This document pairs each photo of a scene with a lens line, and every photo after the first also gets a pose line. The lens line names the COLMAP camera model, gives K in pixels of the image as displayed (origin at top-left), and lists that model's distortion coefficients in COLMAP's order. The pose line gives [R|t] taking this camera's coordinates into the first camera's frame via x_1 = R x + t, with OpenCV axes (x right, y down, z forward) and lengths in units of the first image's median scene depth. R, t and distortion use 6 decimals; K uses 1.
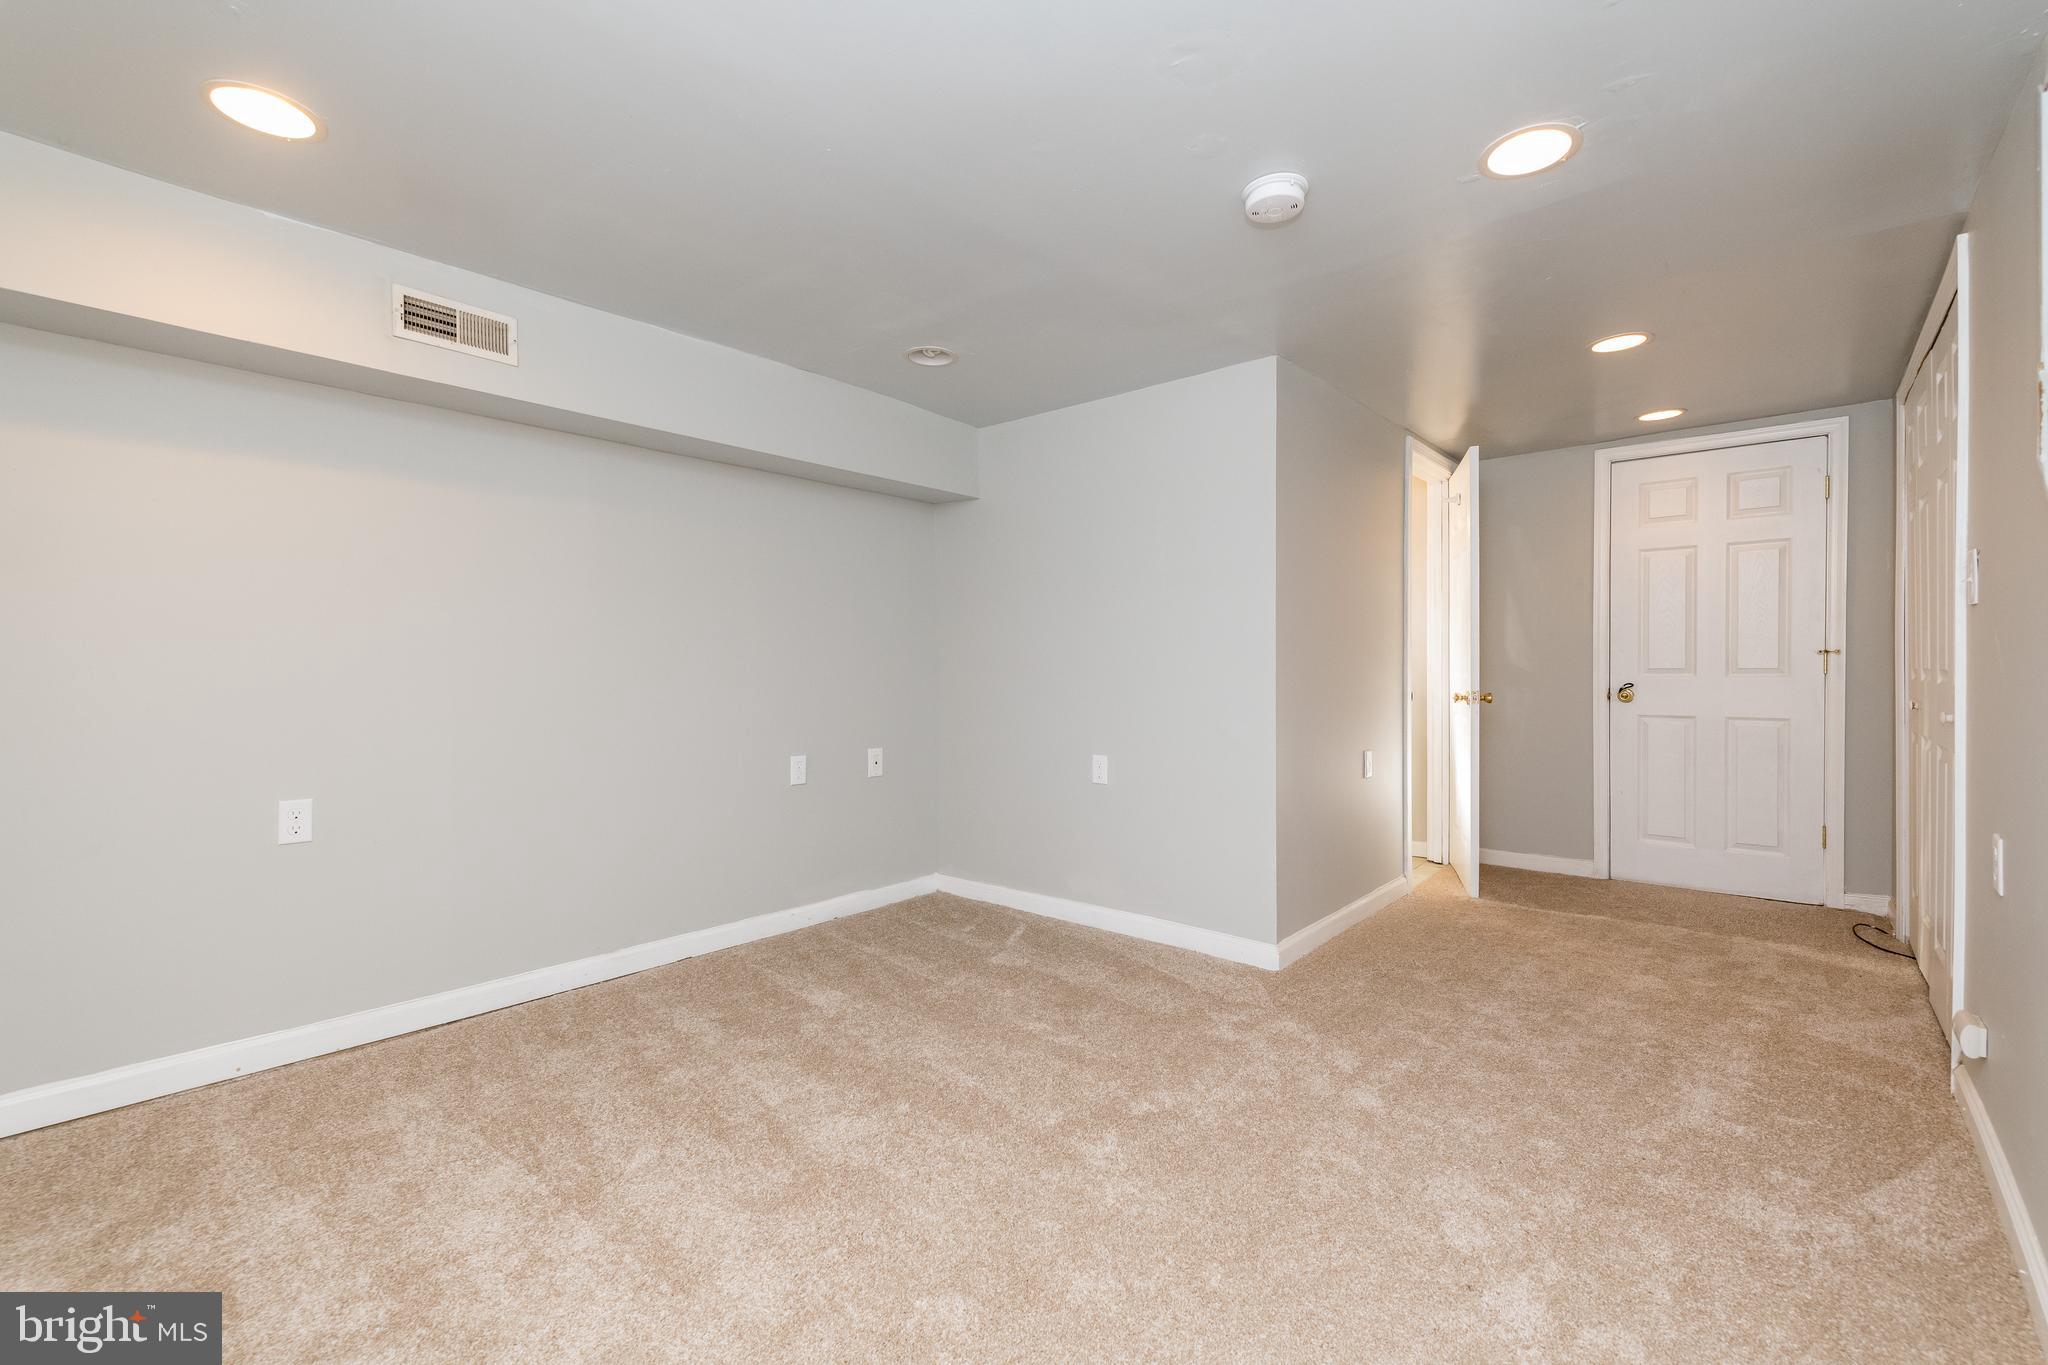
lens RADIAL K [[881.9, 0, 1016.2], [0, 881.9, 667.0], [0, 0, 1]] dist [0.018289, -0.000332]
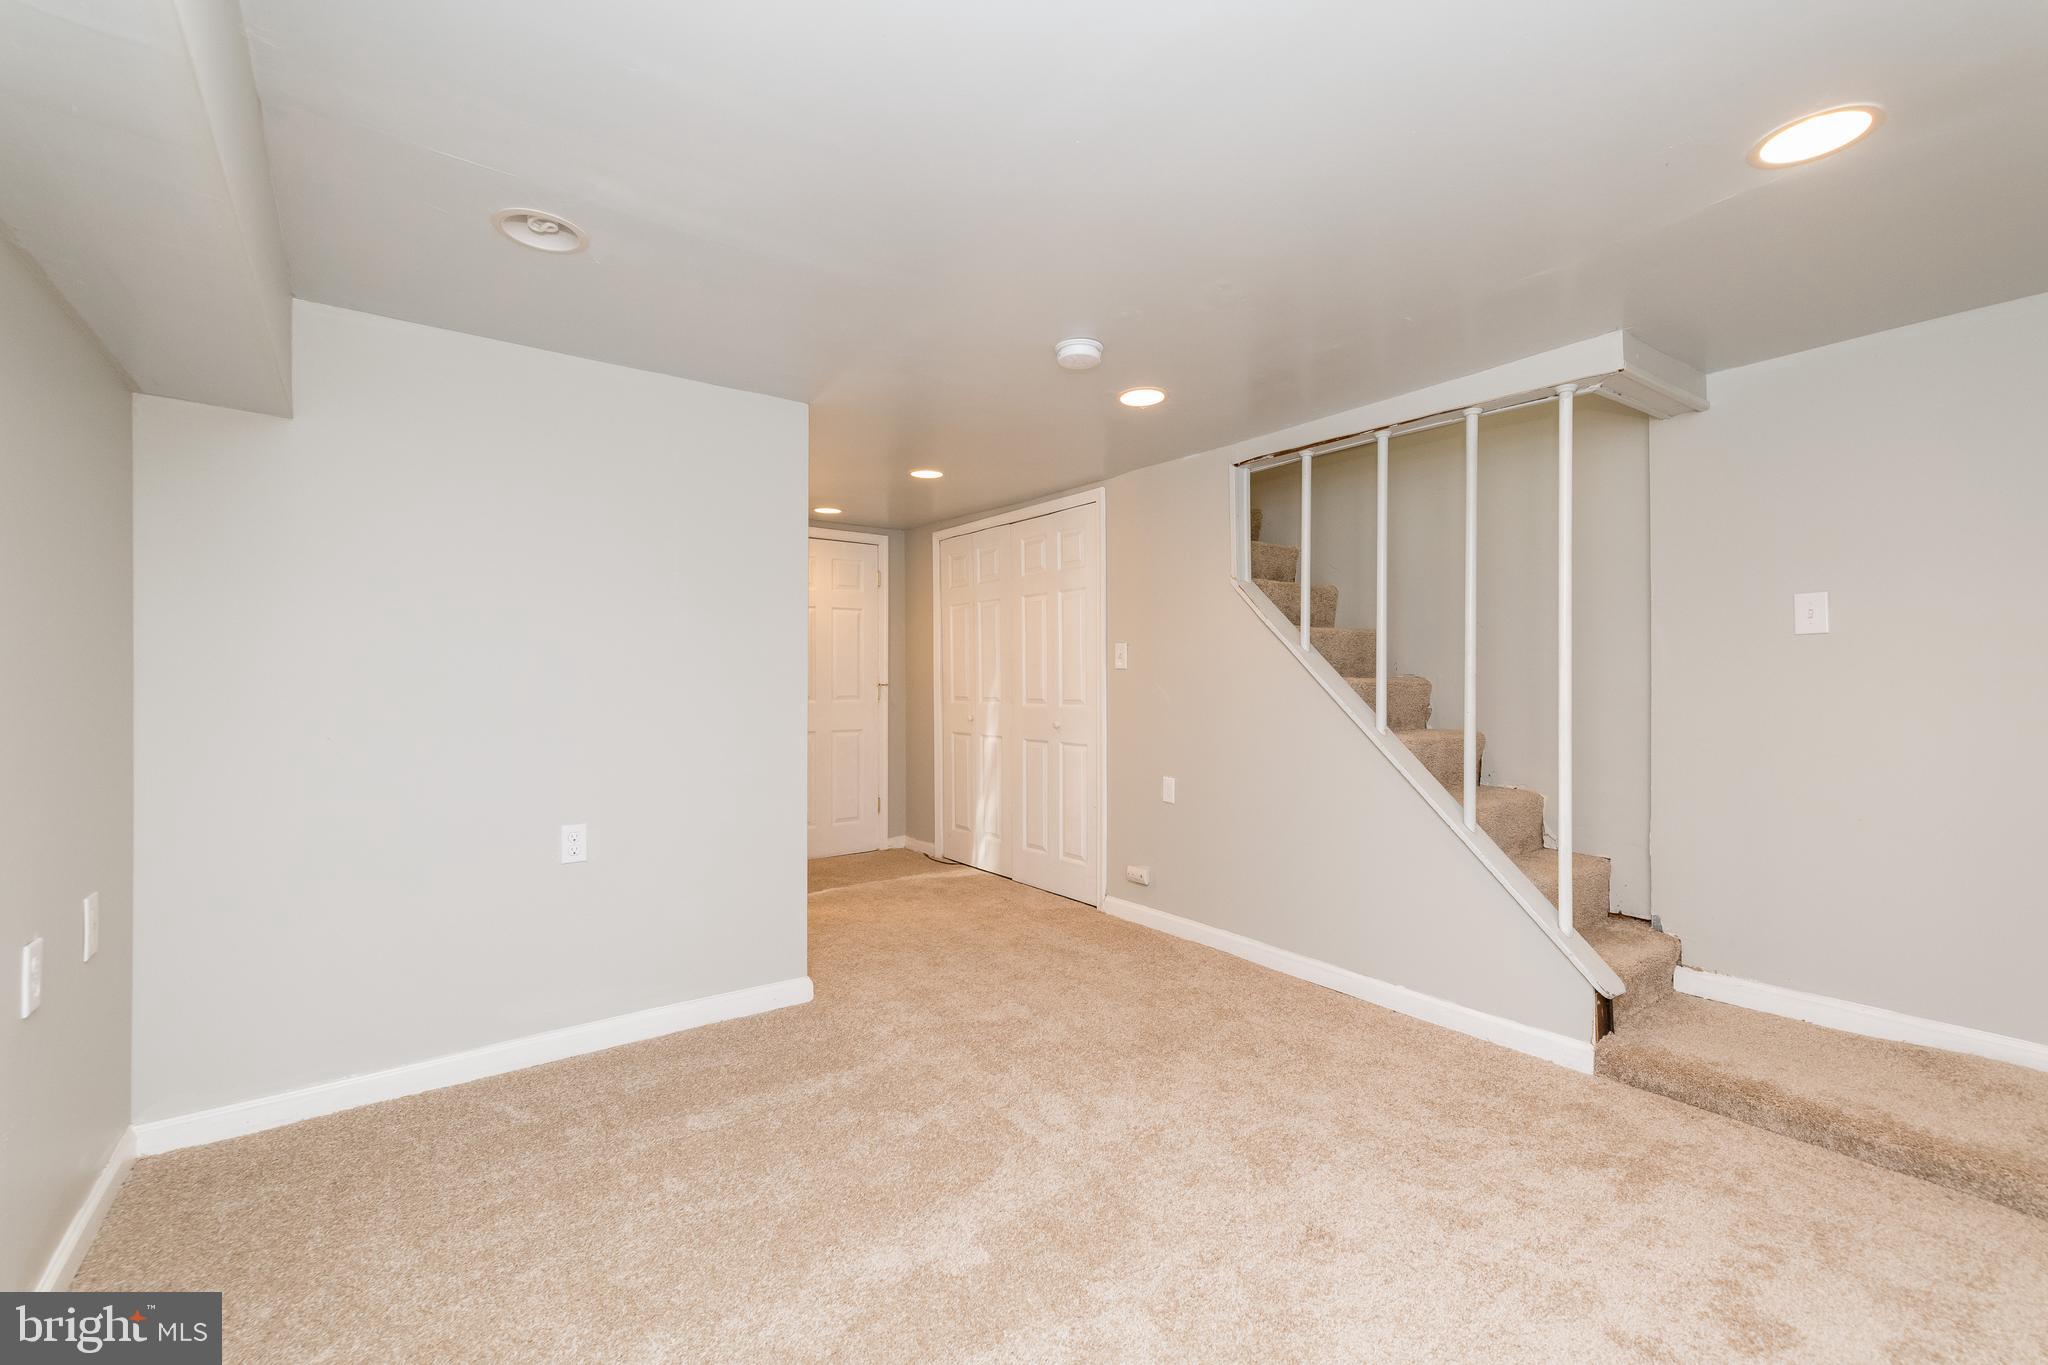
lens RADIAL K [[881.9, 0, 1016.2], [0, 881.9, 667.0], [0, 0, 1]] dist [0.018289, -0.000332]
pose [[0.230851, 0.017016, 0.972840, -0.675967], [0.007781, 0.999783, -0.019333, -0.020579], [-0.972958, 0.012033, 0.230668, 0.544225]]
